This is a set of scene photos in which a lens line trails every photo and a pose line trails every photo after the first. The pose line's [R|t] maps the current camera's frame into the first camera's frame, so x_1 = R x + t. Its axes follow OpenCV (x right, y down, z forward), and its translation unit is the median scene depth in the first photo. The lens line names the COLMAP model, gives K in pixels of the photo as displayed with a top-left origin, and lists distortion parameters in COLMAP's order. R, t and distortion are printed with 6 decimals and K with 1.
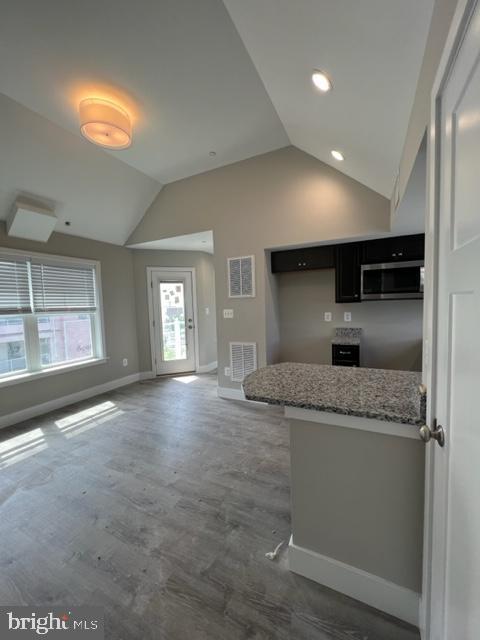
lens RADIAL K [[257.1, 0, 240.0], [0, 257.1, 320.0], [0, 0, 1]] dist [-0.000807, 0.000564]
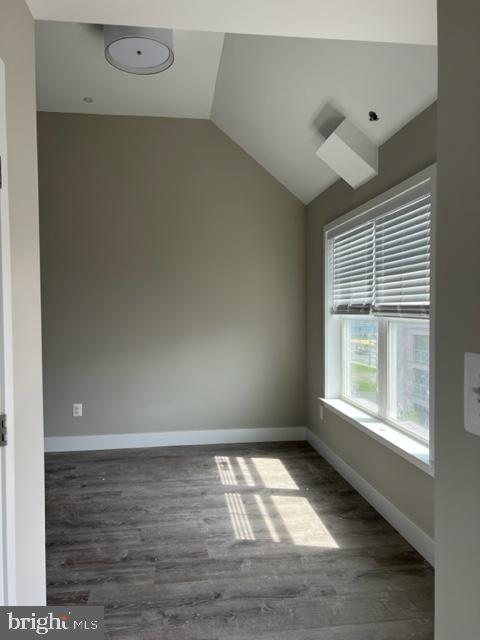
lens RADIAL K [[503.5, 0, 240.9], [0, 503.5, 320.5], [0, 0, 1]] dist [-0.005483, -0.115770]
pose [[-0.834473, 0.058961, -0.547885, 0.018547], [0.001630, 0.994519, 0.104543, -0.136967], [0.551046, 0.086345, -0.829996, 1.884739]]
